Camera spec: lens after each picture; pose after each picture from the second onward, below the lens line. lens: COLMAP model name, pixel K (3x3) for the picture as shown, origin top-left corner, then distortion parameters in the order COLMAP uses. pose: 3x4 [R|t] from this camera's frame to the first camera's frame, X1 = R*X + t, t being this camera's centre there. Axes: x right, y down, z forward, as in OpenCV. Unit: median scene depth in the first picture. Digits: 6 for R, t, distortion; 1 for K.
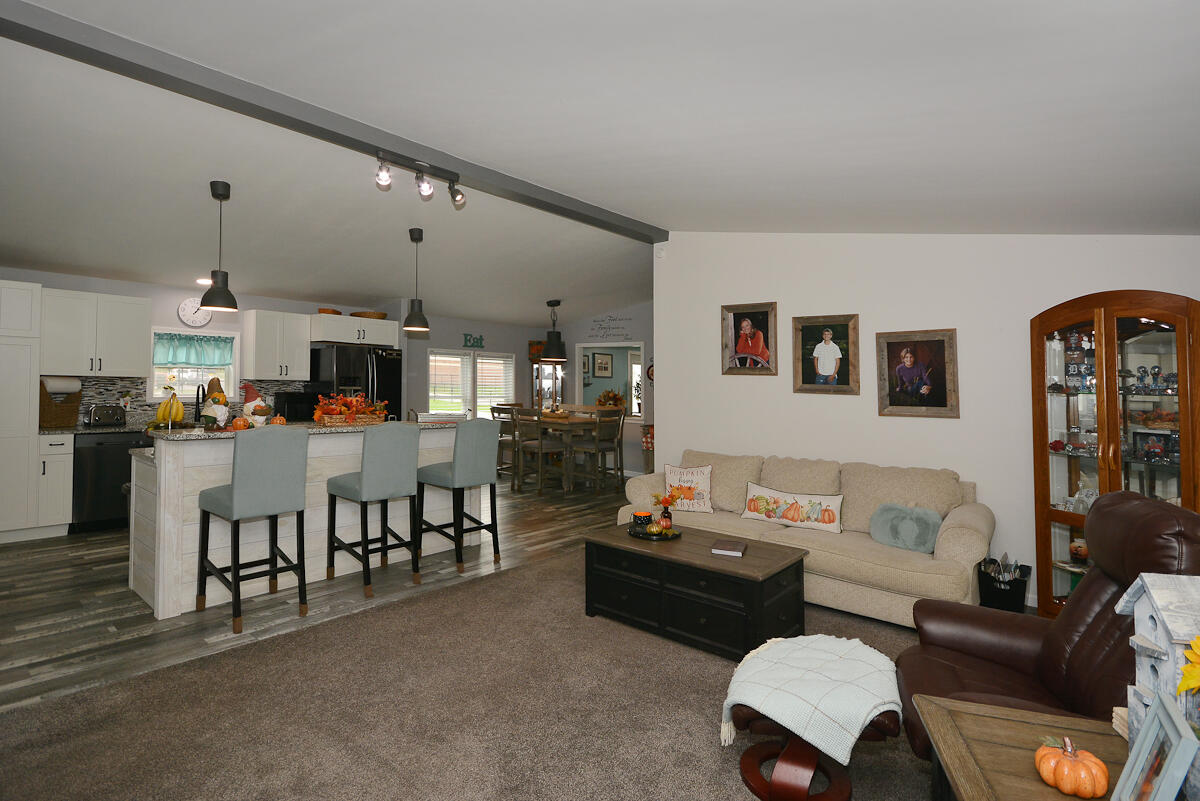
lens RADIAL K [[578.7, 0, 599.7], [0, 578.7, 369.4], [0, 0, 1]] dist [-0.022198, 0.000099]
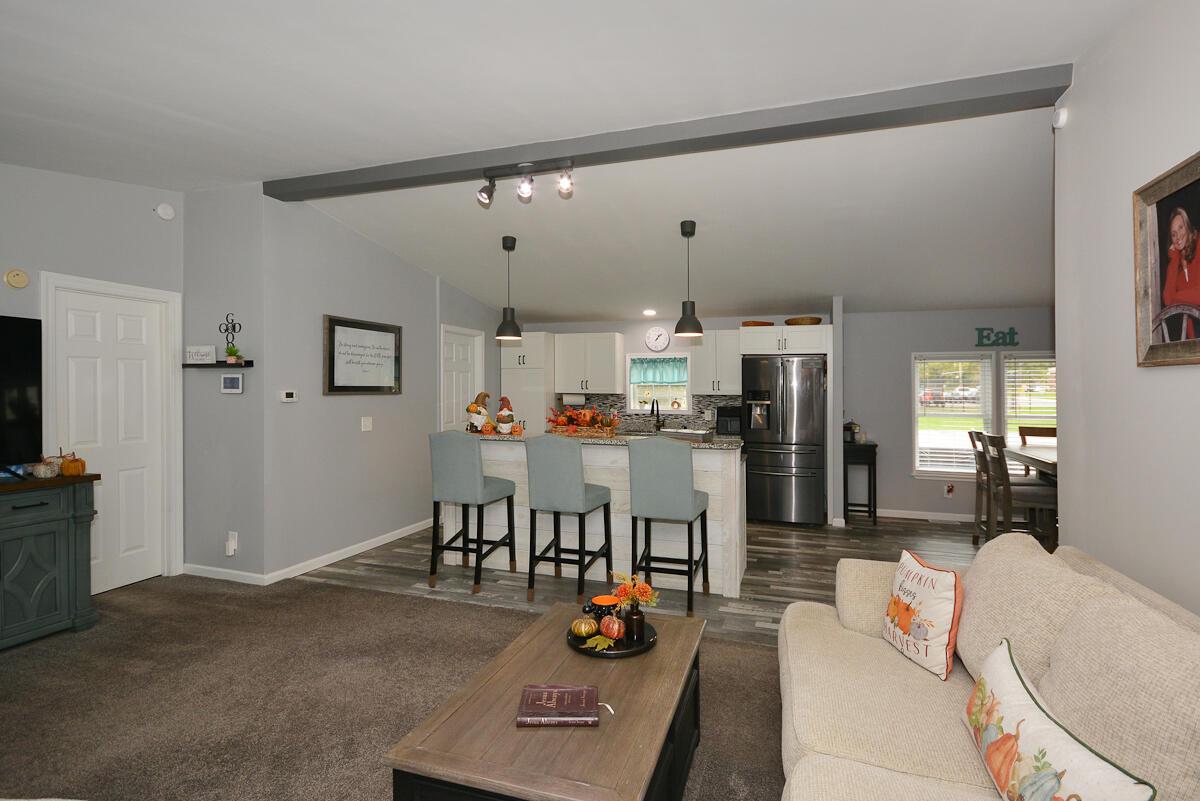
lens RADIAL K [[578.9, 0, 600.0], [0, 578.9, 400.5], [0, 0, 1]] dist [0.000043, 0.000030]
pose [[0.374166, -0.001714, -0.927360, 0.442299], [0.022651, 0.999717, 0.007292, 0.020591], [0.927085, -0.023734, 0.374099, 0.522969]]
